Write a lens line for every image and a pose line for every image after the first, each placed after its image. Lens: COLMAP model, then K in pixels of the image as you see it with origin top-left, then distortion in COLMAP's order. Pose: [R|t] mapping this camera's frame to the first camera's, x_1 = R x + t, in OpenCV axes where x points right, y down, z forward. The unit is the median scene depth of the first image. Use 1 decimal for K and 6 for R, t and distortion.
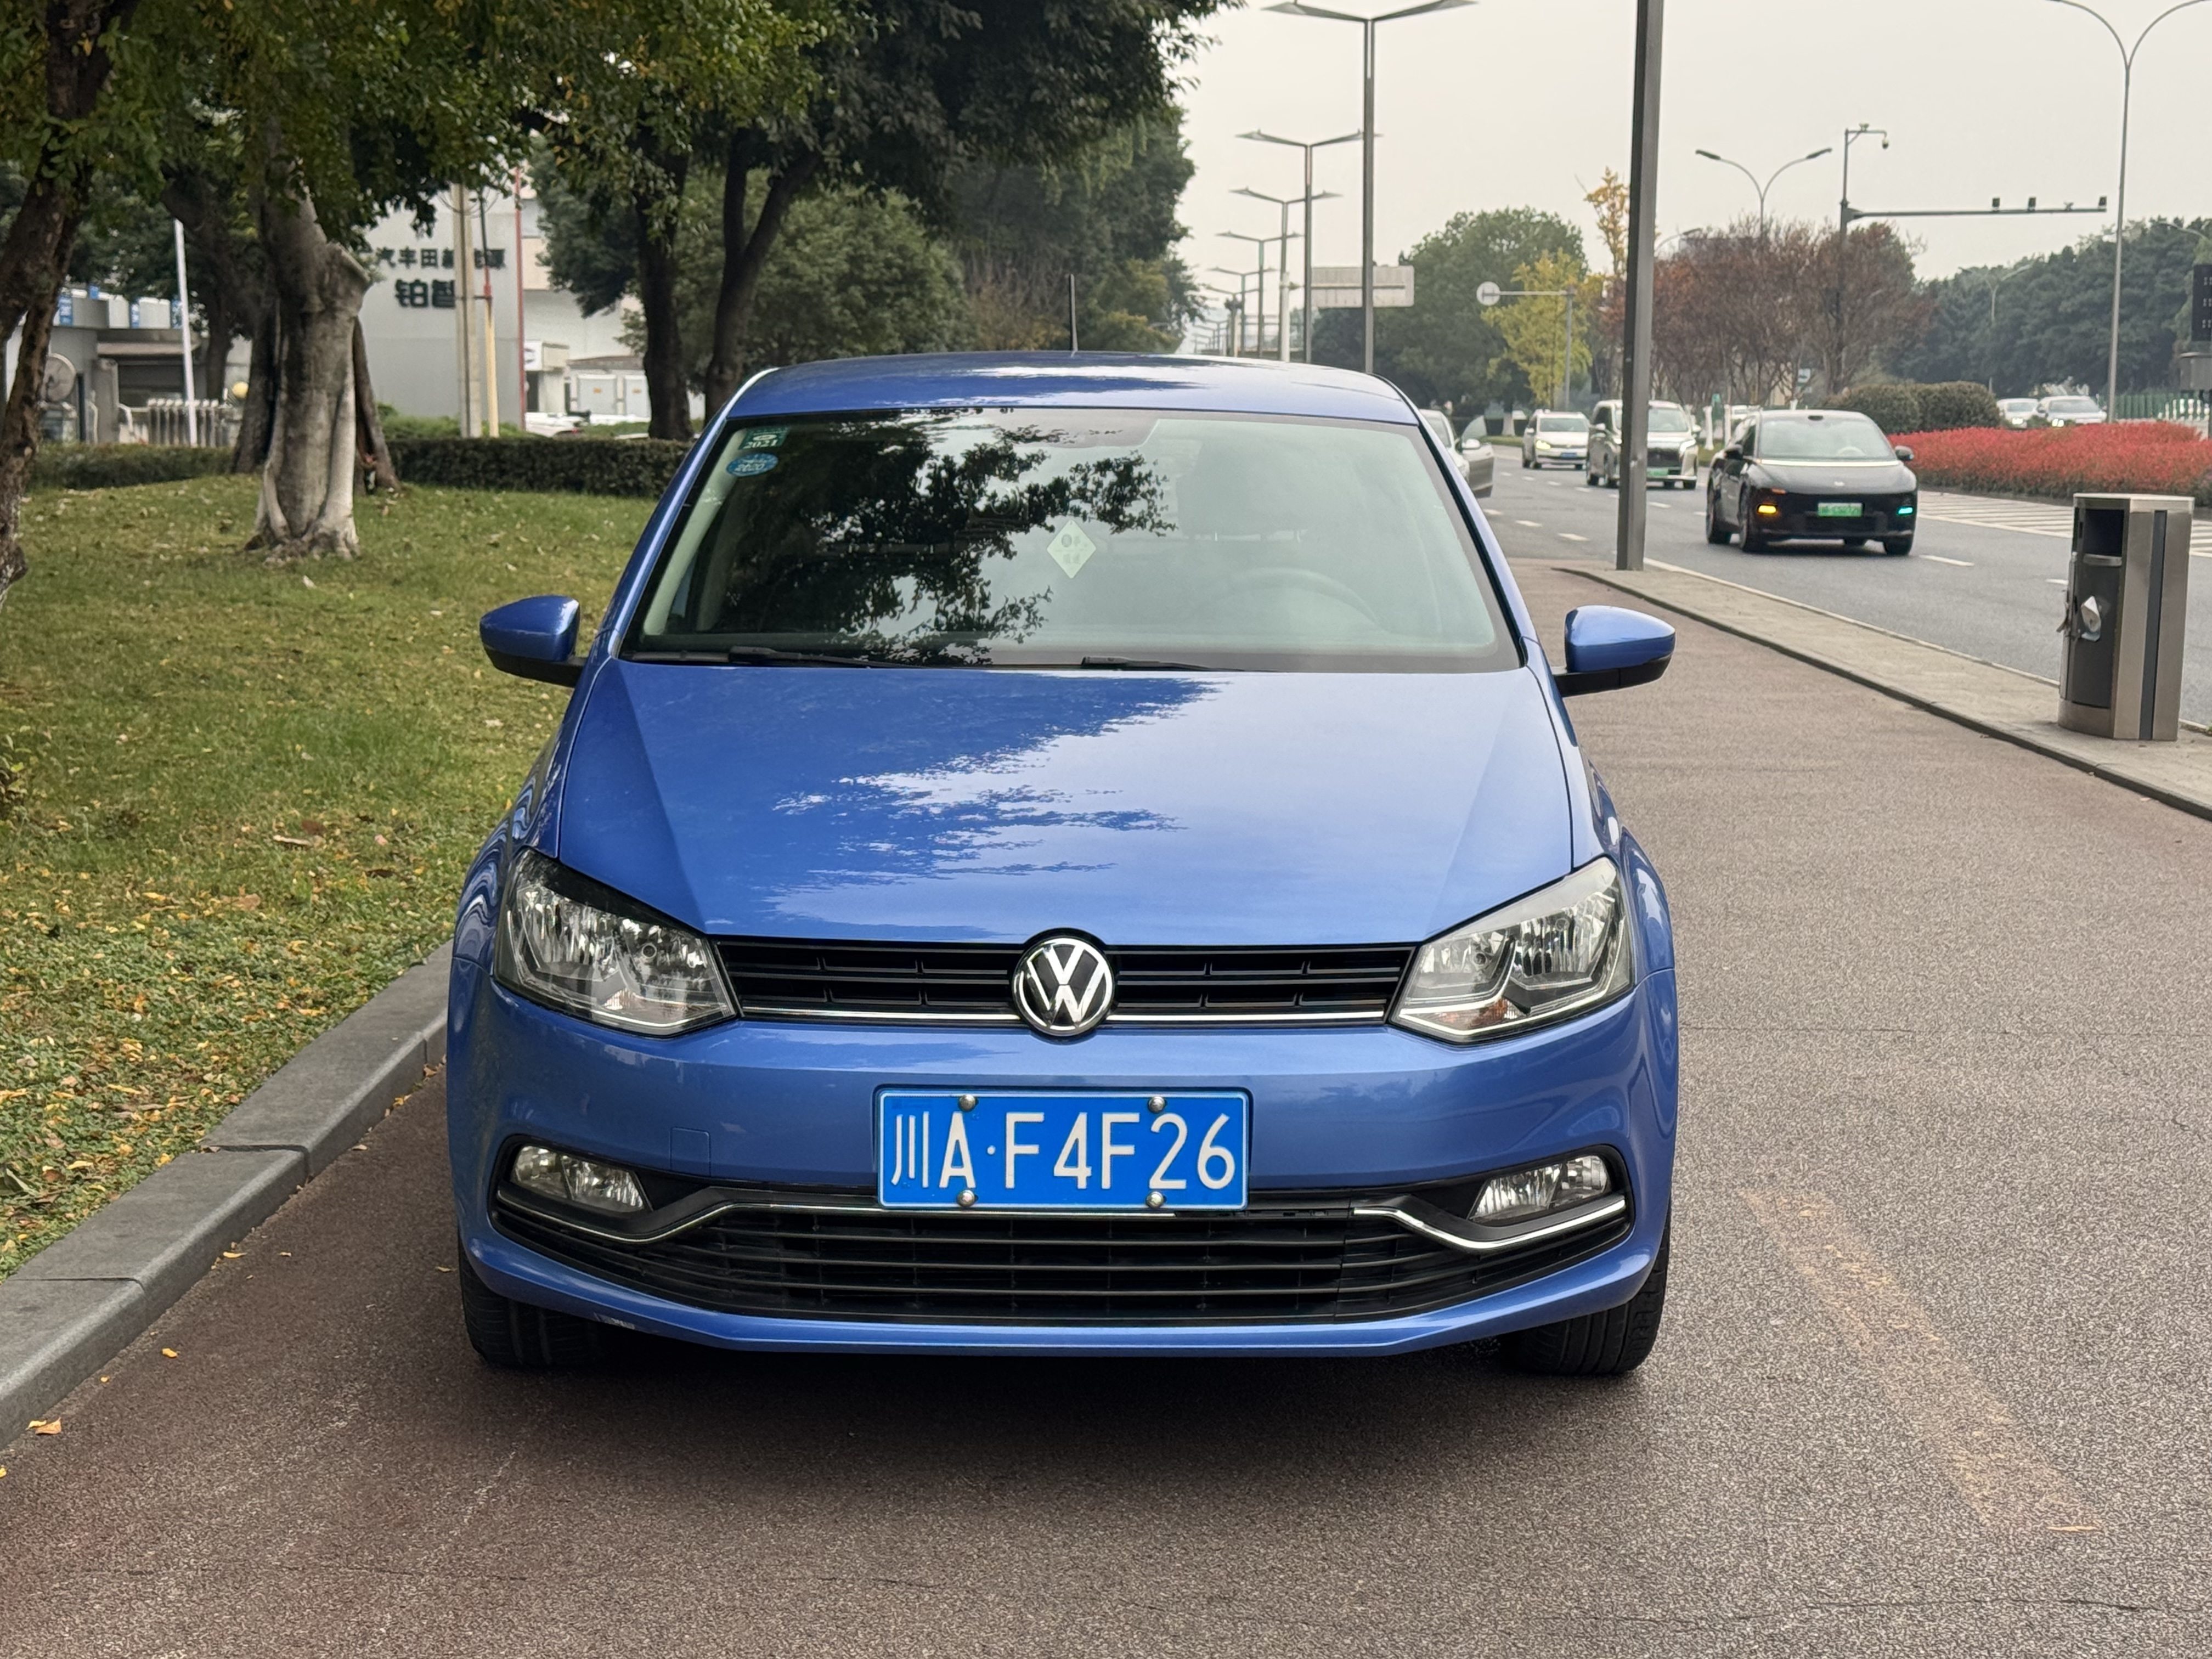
lens RADIAL K [[3592.9, 0, 1109.8], [0, 3592.9, 839.7], [0, 0, 1]] dist [0.033499, 0.000000]
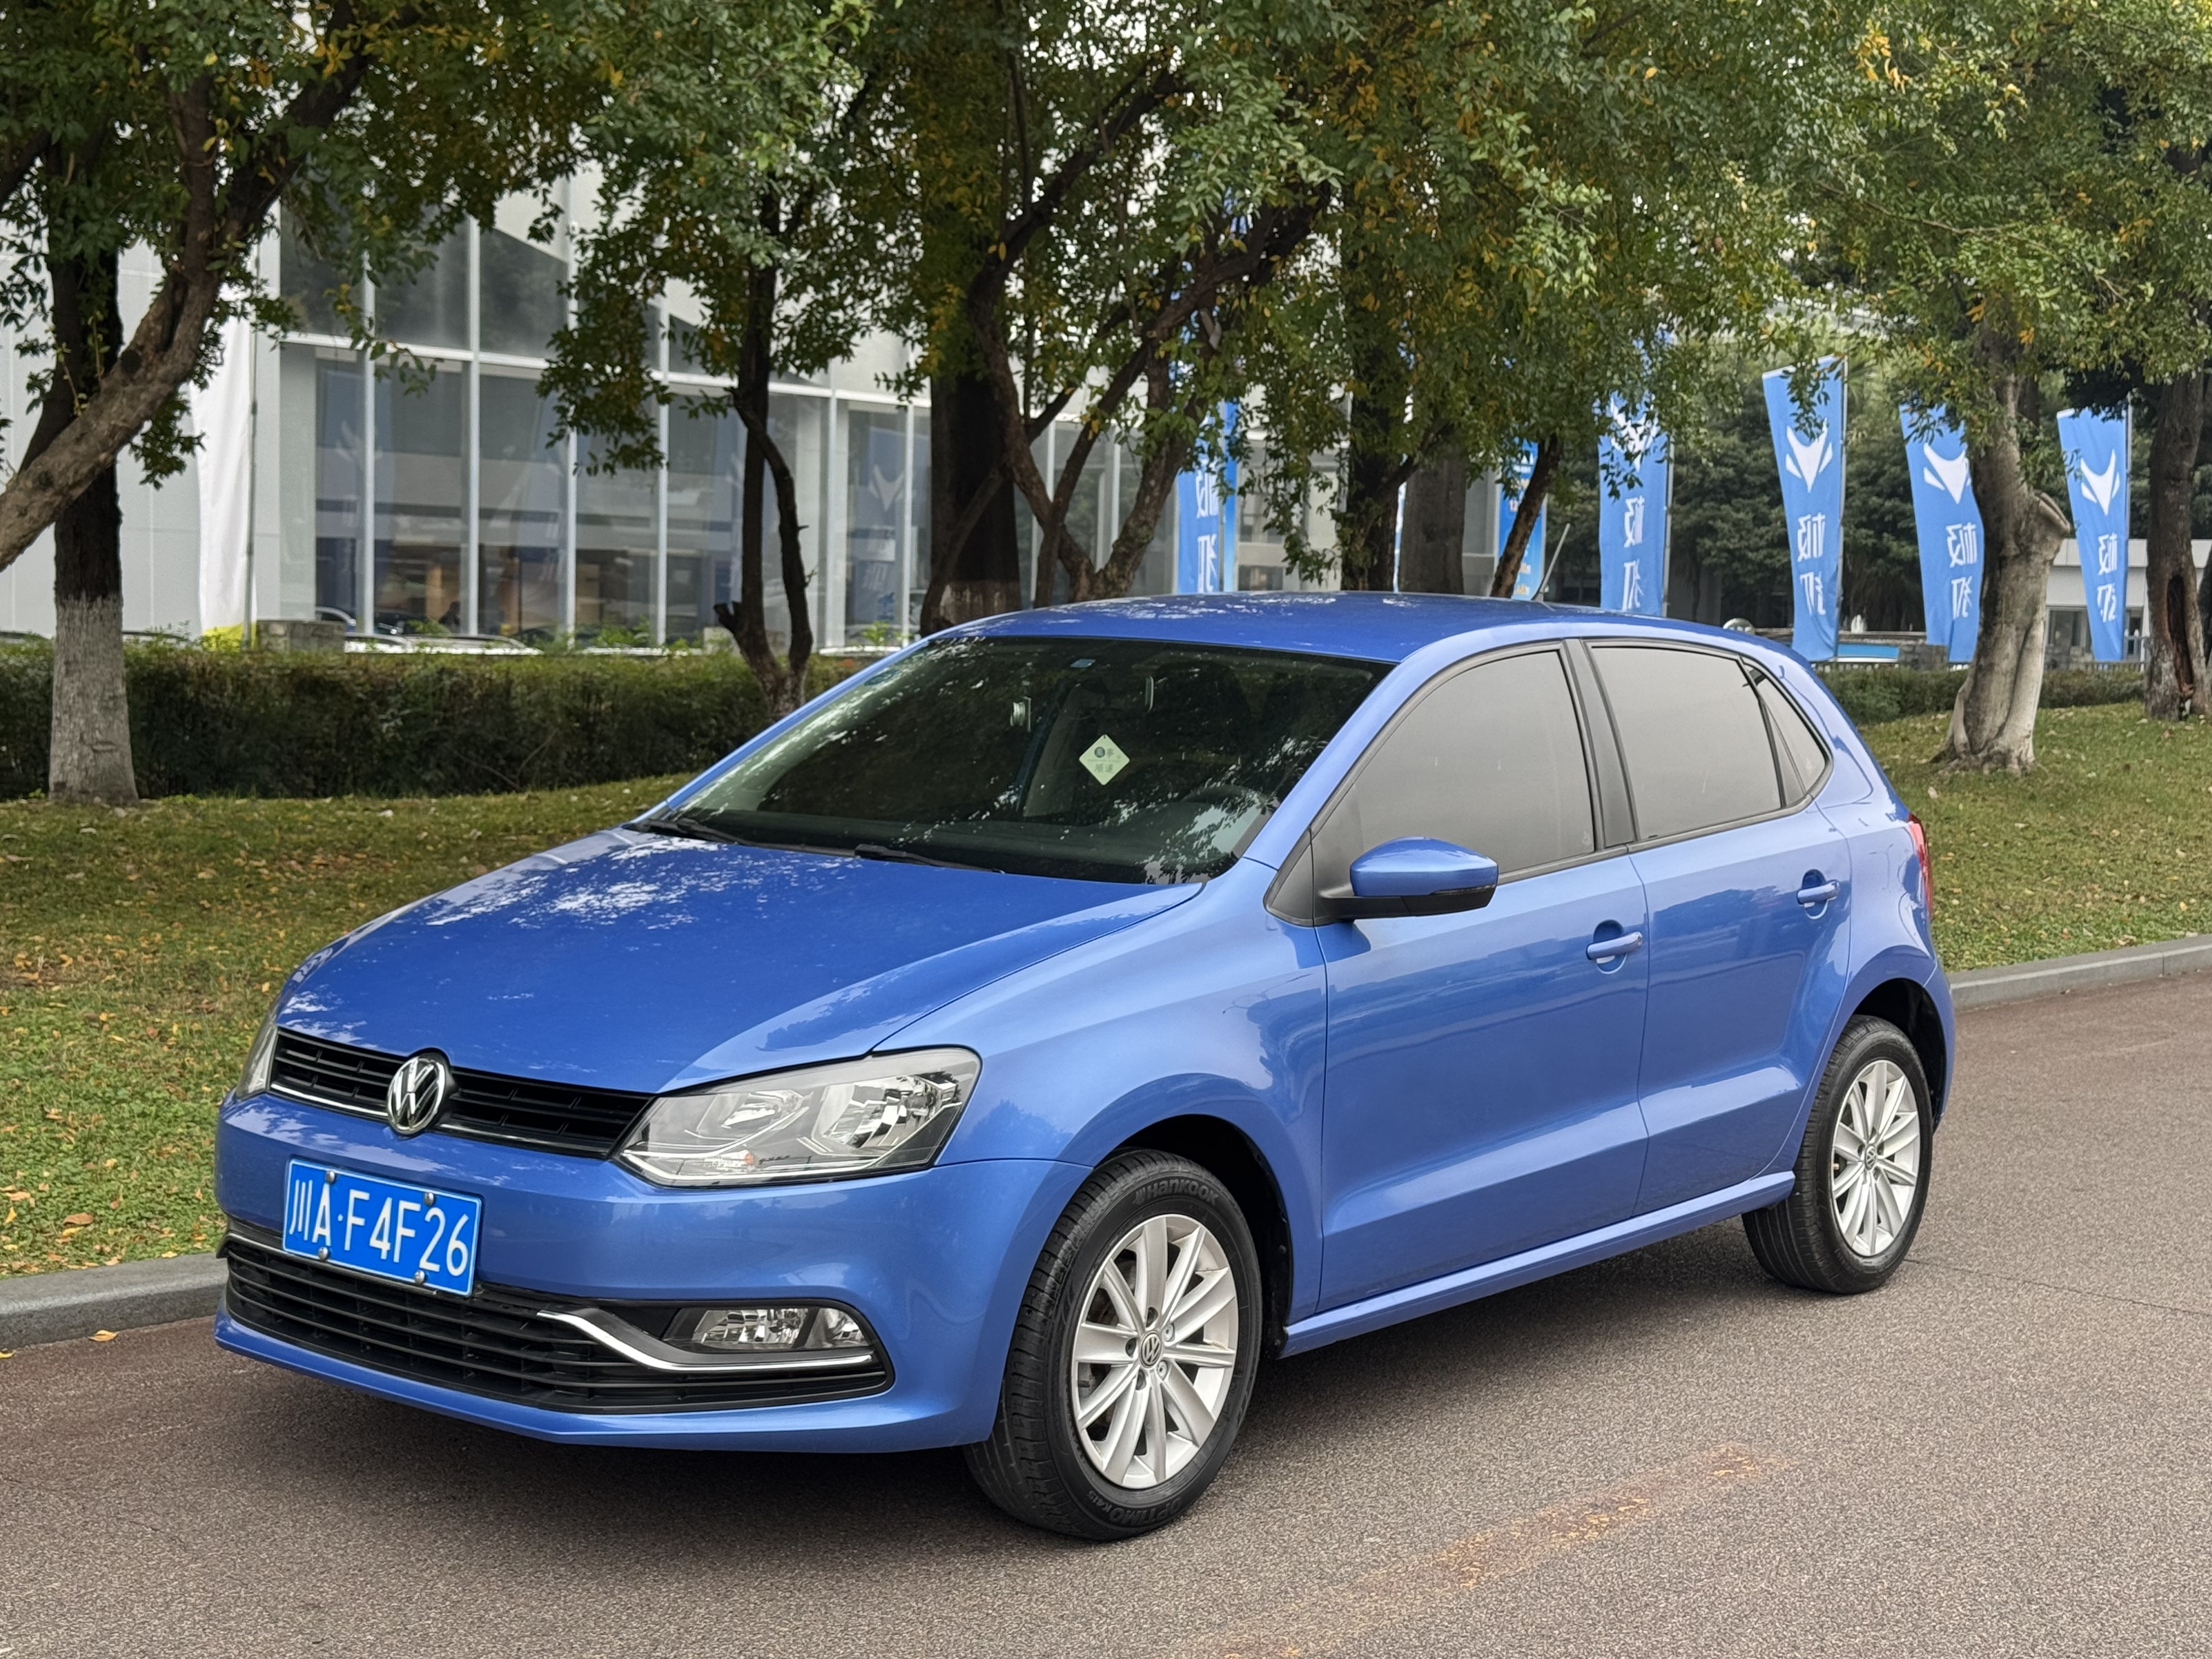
lens RADIAL K [[3112.3, 0, 1105.8], [0, 3112.3, 827.6], [0, 0, 1]] dist [0.097136, 0.000000]
pose [[0.771827, 0.060049, -0.632991, 0.849323], [-0.097194, 0.994973, -0.024123, -0.048037], [0.628360, 0.080142, 0.773784, 0.310140]]
